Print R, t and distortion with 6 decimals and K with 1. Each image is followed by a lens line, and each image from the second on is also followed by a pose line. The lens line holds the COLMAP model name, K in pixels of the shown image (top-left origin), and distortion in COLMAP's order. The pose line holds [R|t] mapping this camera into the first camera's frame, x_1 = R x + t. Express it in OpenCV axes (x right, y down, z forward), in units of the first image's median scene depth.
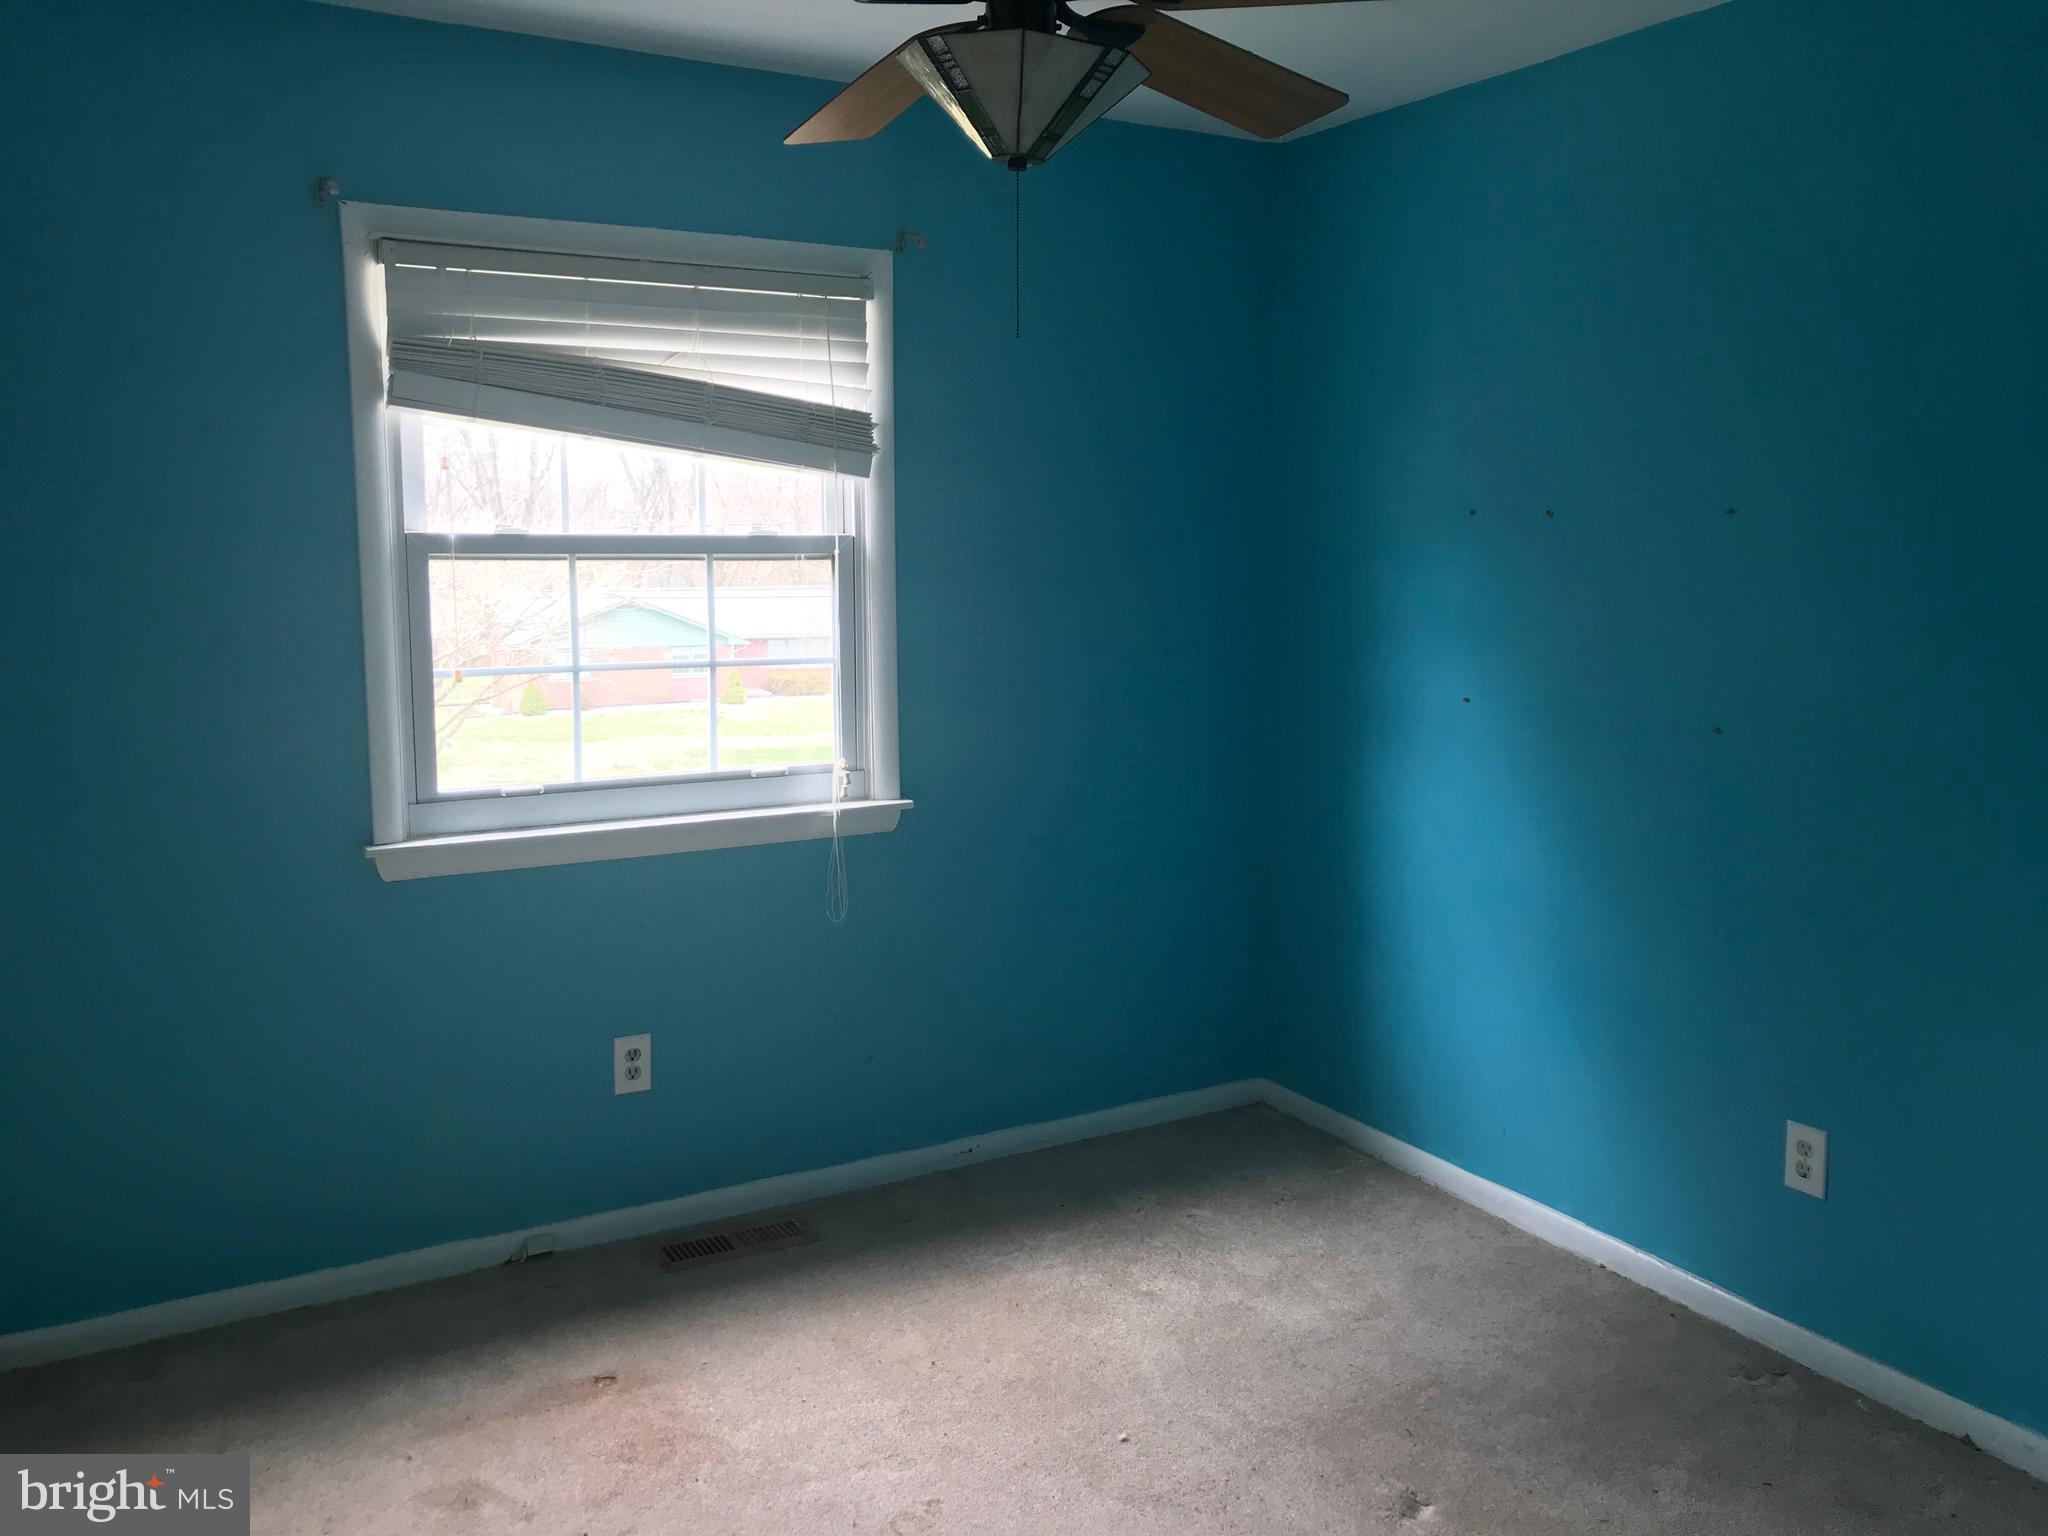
lens RADIAL K [[1702.0, 0, 1039.6], [0, 1702.0, 770.0], [0, 0, 1]] dist [0.038419, -0.034334]
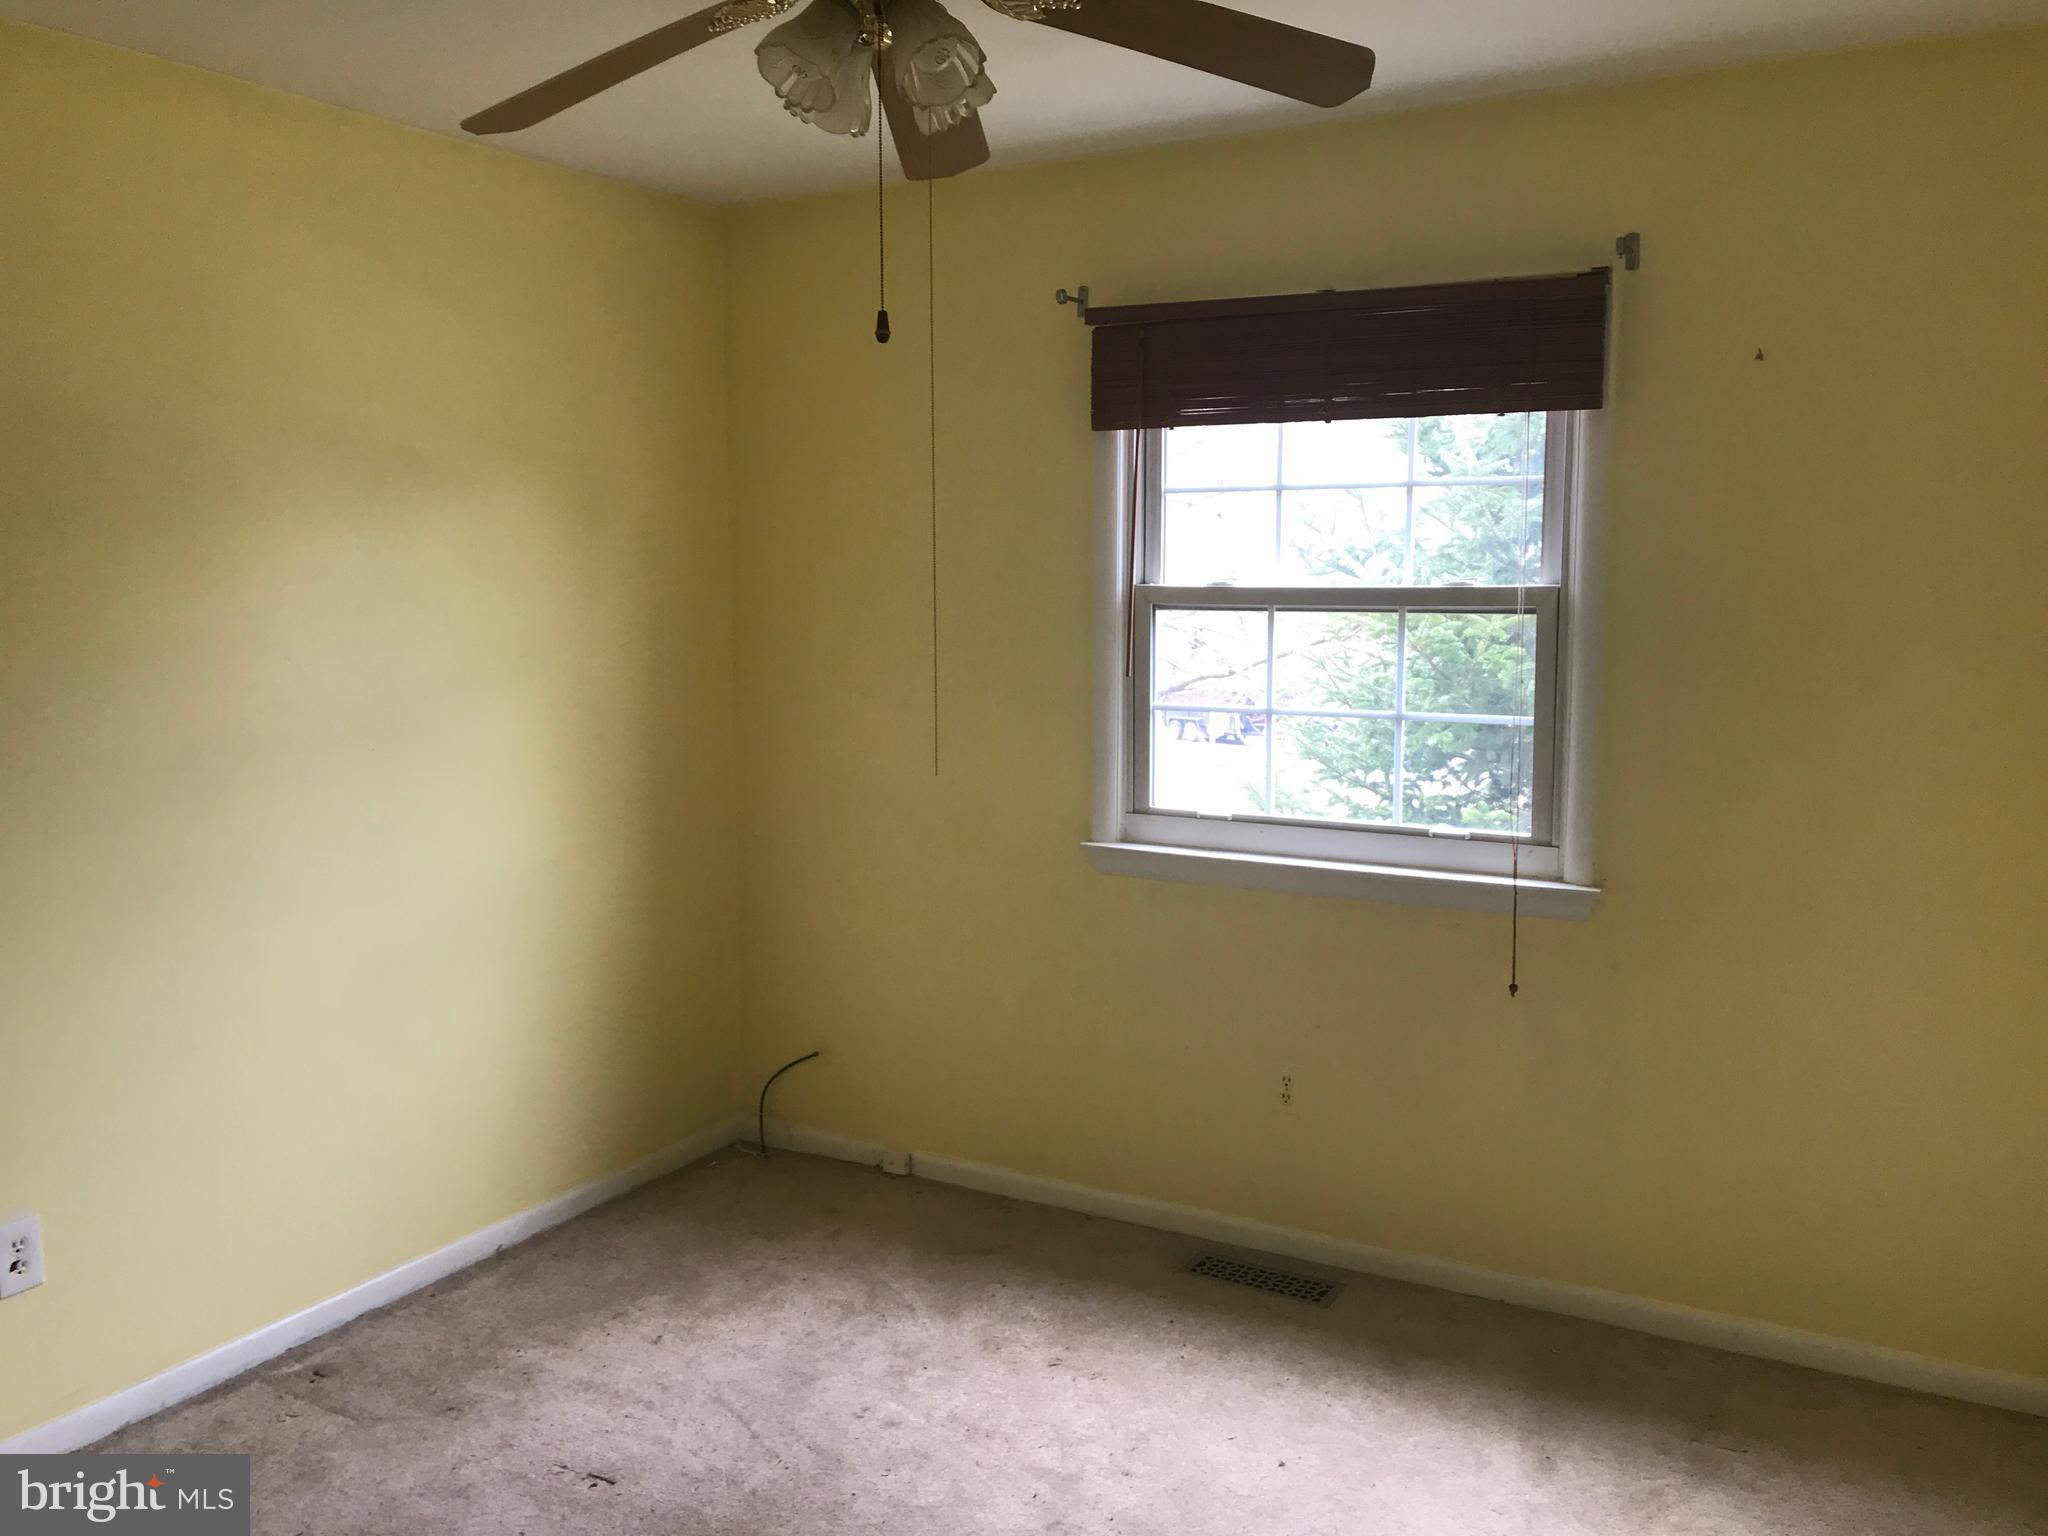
lens RADIAL K [[1702.0, 0, 1038.9], [0, 1702.0, 765.8], [0, 0, 1]] dist [0.038419, -0.034334]
pose [[0.419494, 0.090225, -0.903263, 0.666236], [-0.121827, 0.991642, 0.042474, -0.054522], [0.899546, 0.092225, 0.426980, 0.421835]]
